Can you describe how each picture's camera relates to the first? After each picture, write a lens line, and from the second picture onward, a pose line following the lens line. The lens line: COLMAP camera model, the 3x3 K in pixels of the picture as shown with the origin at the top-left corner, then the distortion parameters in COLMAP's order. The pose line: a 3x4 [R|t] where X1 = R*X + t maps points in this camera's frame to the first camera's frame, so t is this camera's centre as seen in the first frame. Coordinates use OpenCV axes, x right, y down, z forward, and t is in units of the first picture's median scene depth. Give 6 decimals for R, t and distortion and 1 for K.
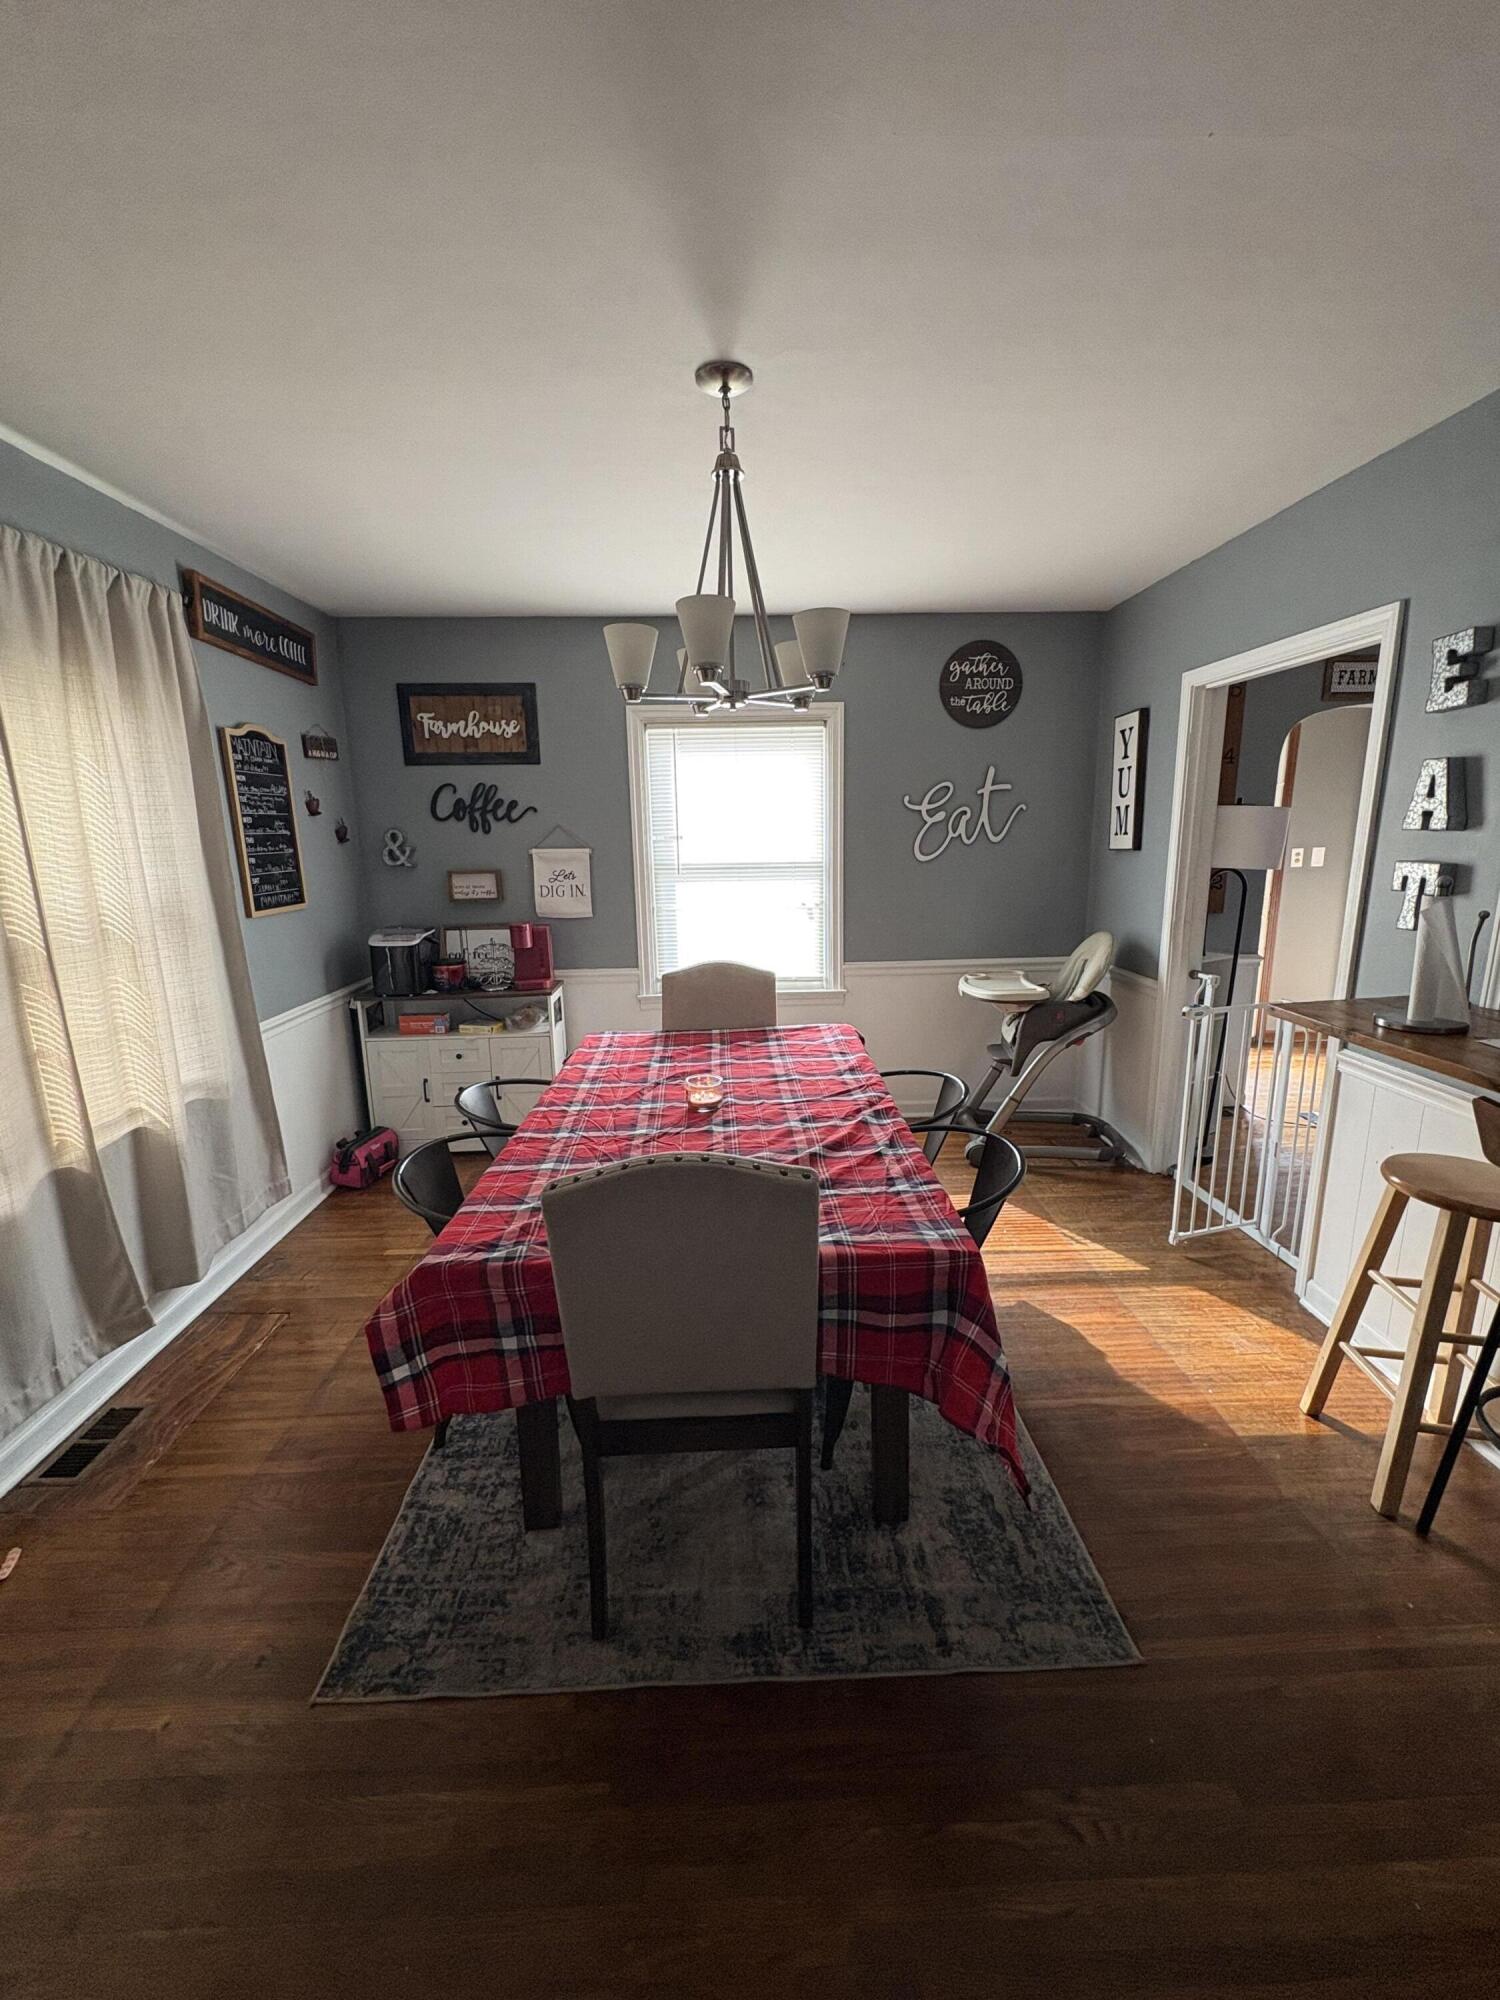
lens RADIAL K [[796.5, 0, 747.7], [0, 796.5, 993.7], [0, 0, 1]] dist [0.001188, 0.000187]
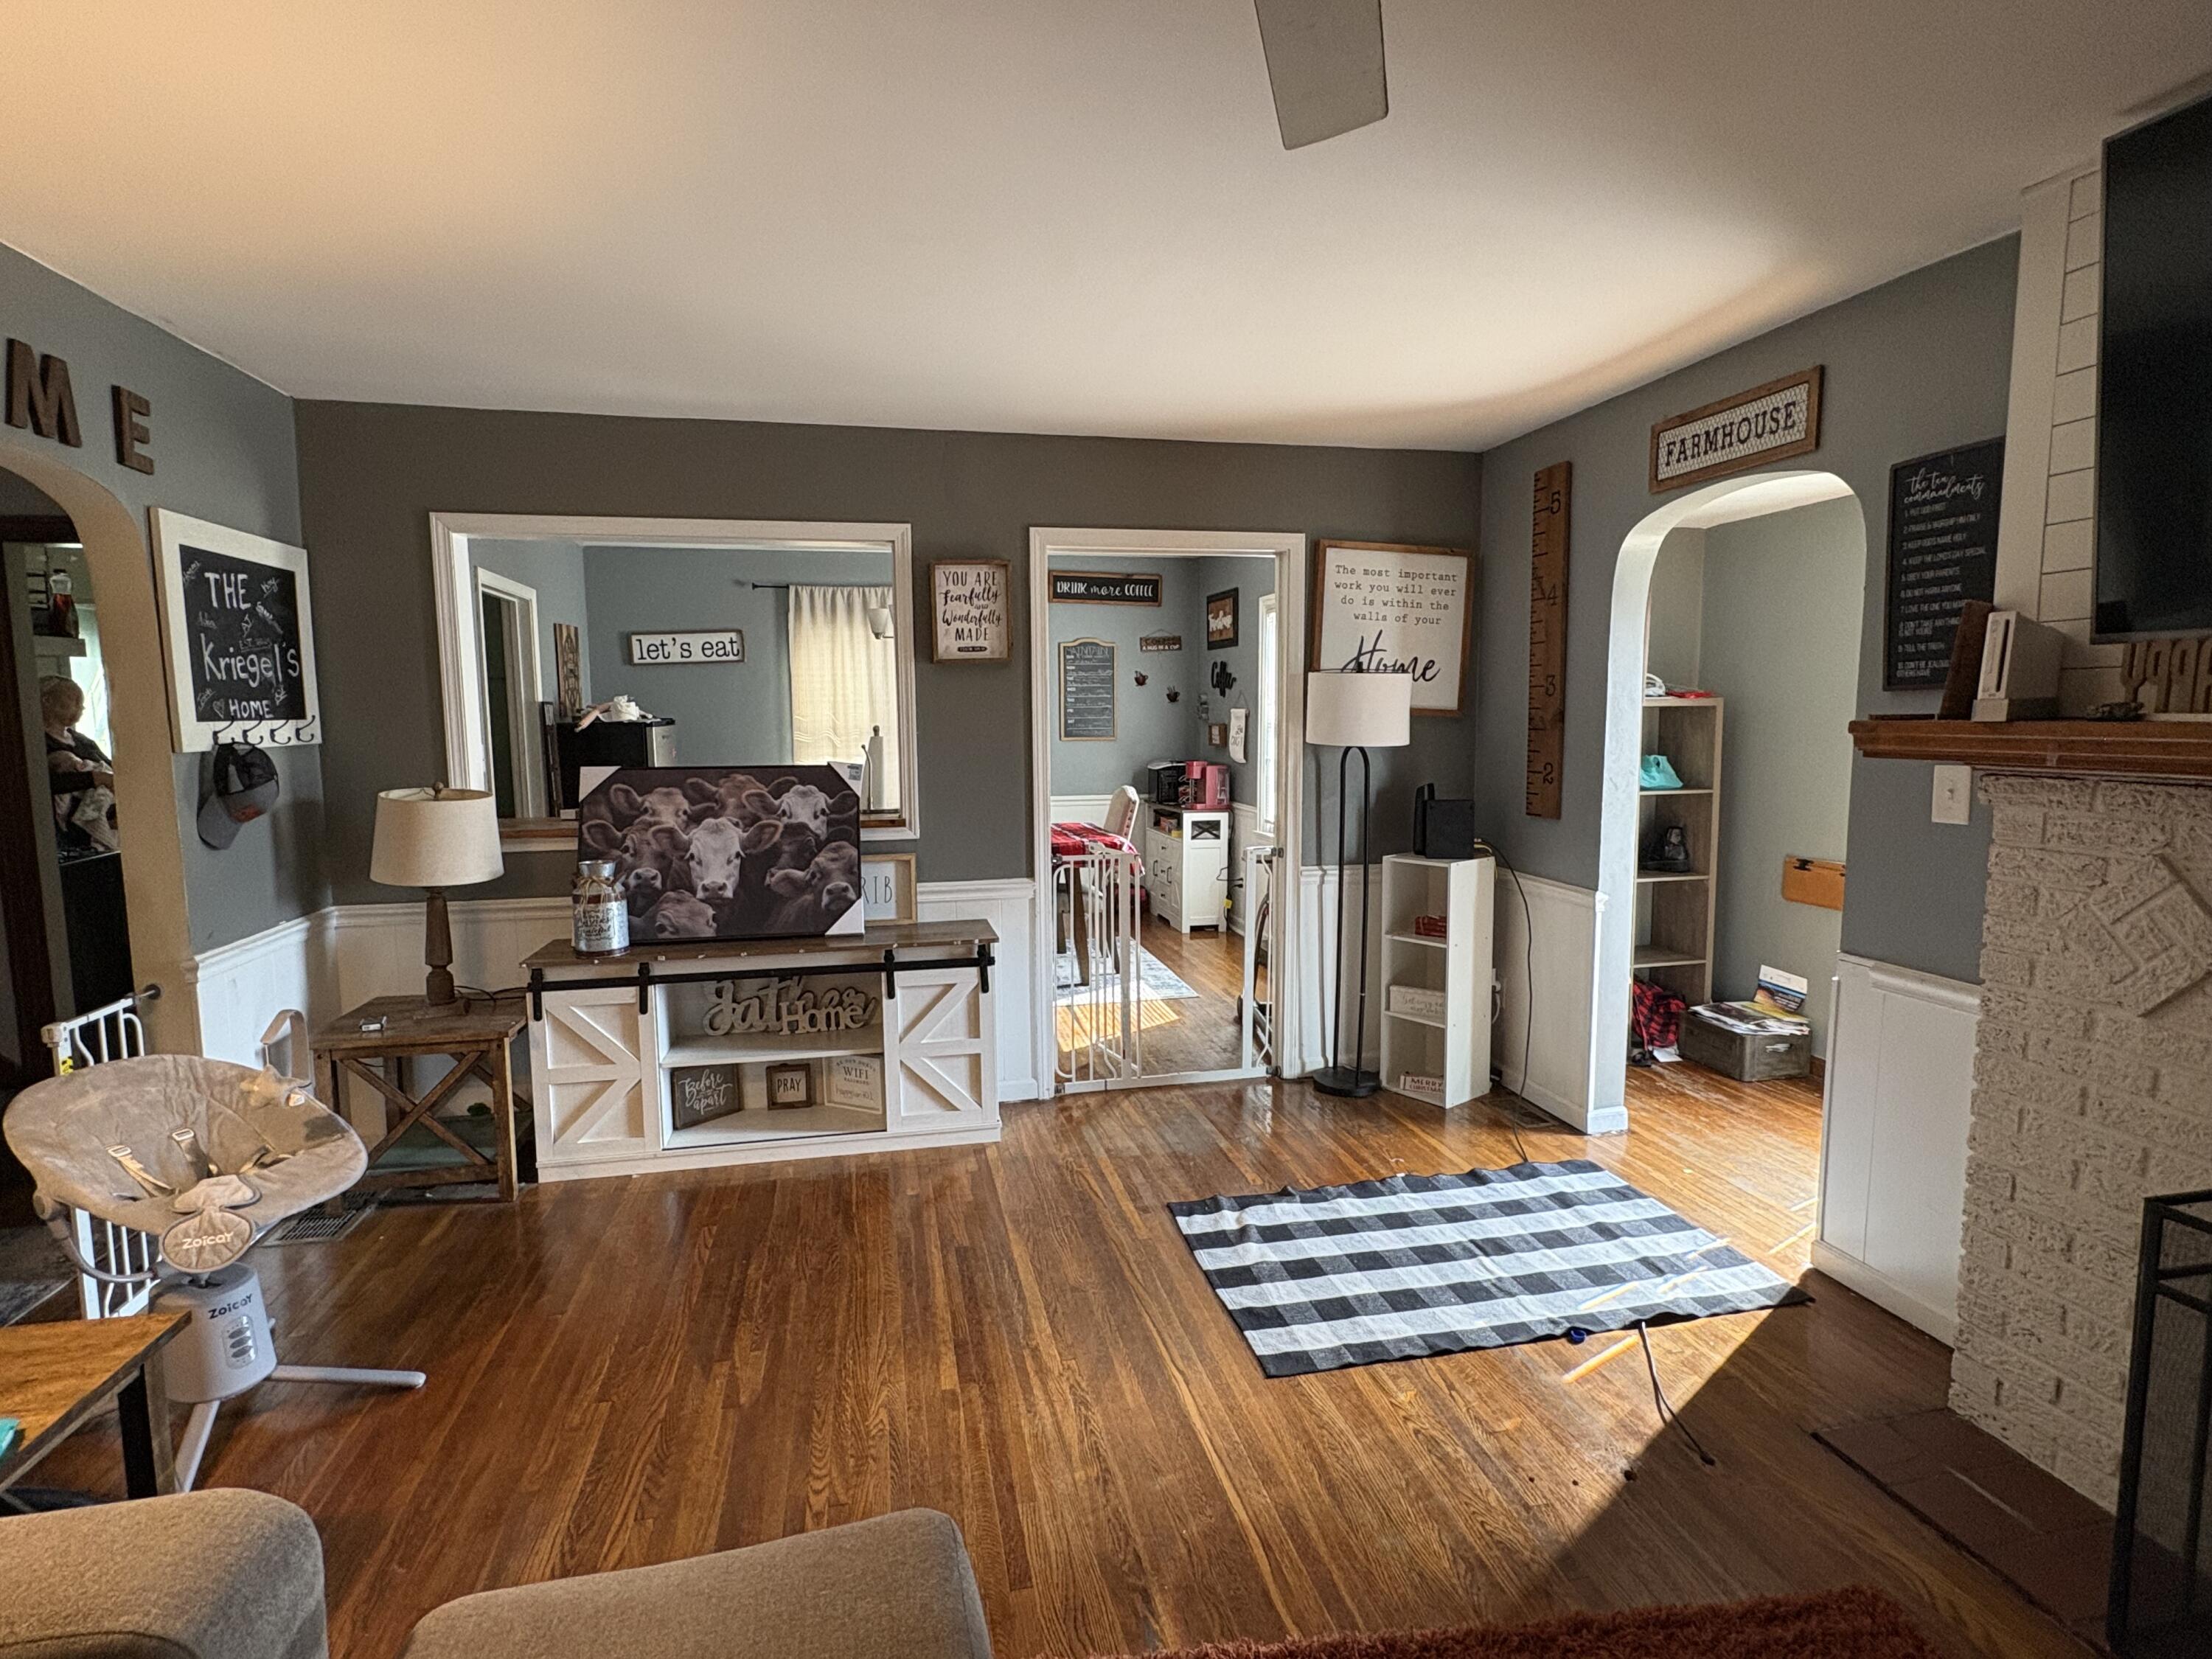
lens RADIAL K [[1116.0, 0, 1101.5], [0, 1116.0, 827.0], [0, 0, 1]] dist [-0.002202, -0.000952]
pose [[0.180463, 0.119946, -0.976241, 1.731876], [-0.195134, 0.977174, 0.083989, -0.117406], [0.964031, 0.175341, 0.199749, 0.518956]]
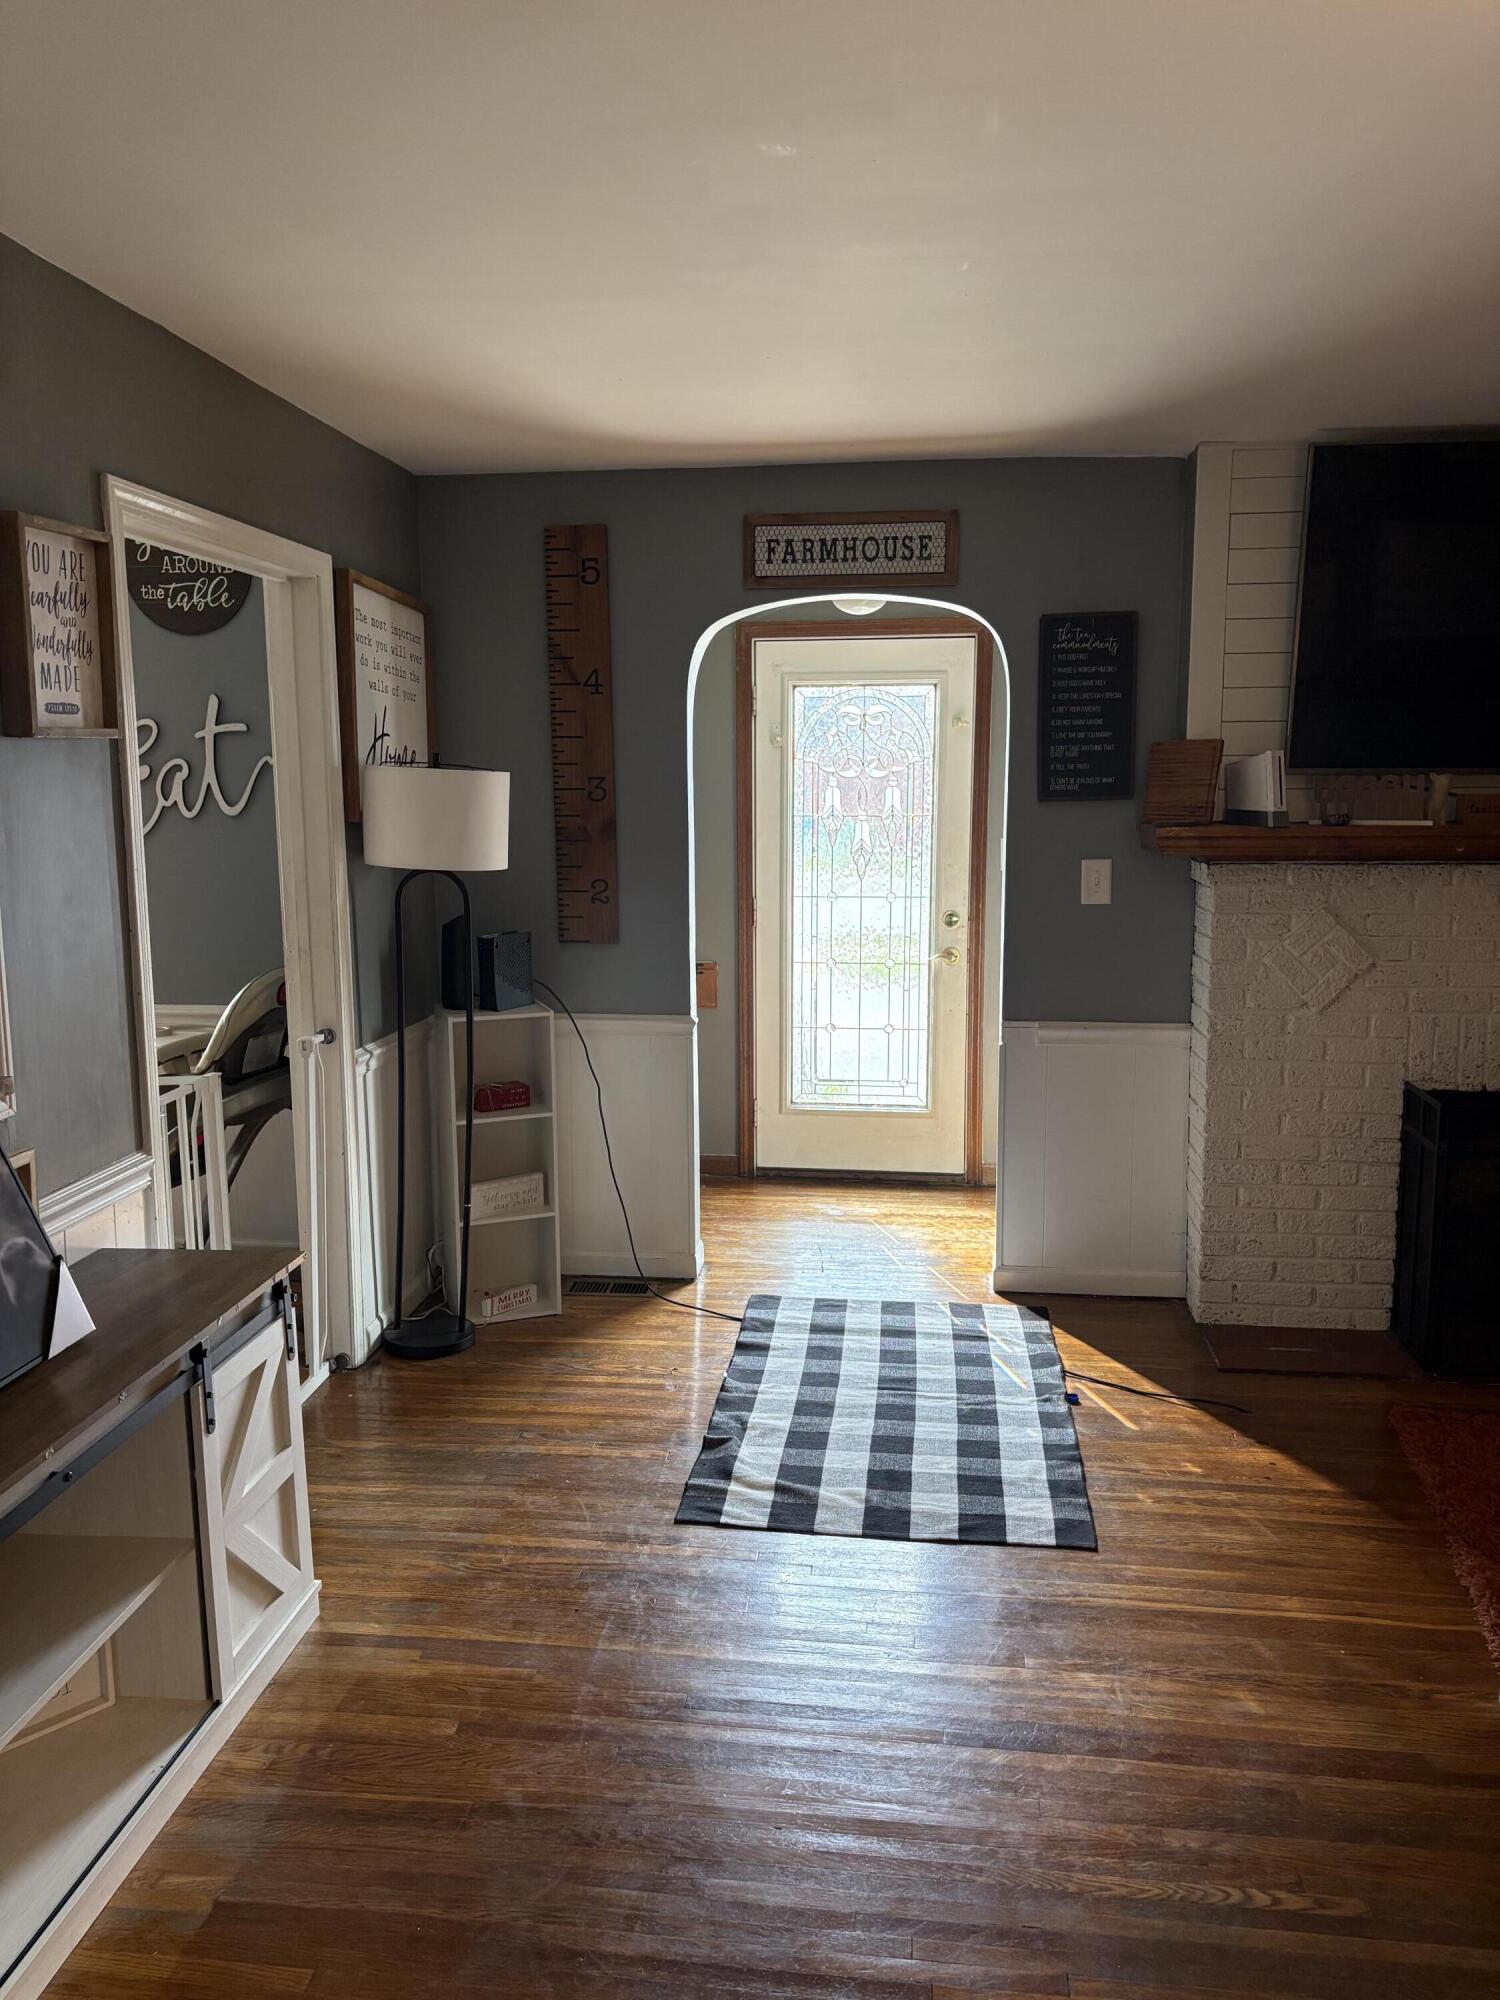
lens RADIAL K [[1501.5, 0, 752.6], [0, 1501.5, 1007.1], [0, 0, 1]] dist [0.011530, -0.006205]
pose [[0.988944, 0.036570, -0.143711, 1.019790], [-0.044101, 0.997796, -0.049572, -0.003734], [0.141582, 0.055362, 0.988377, -0.095885]]
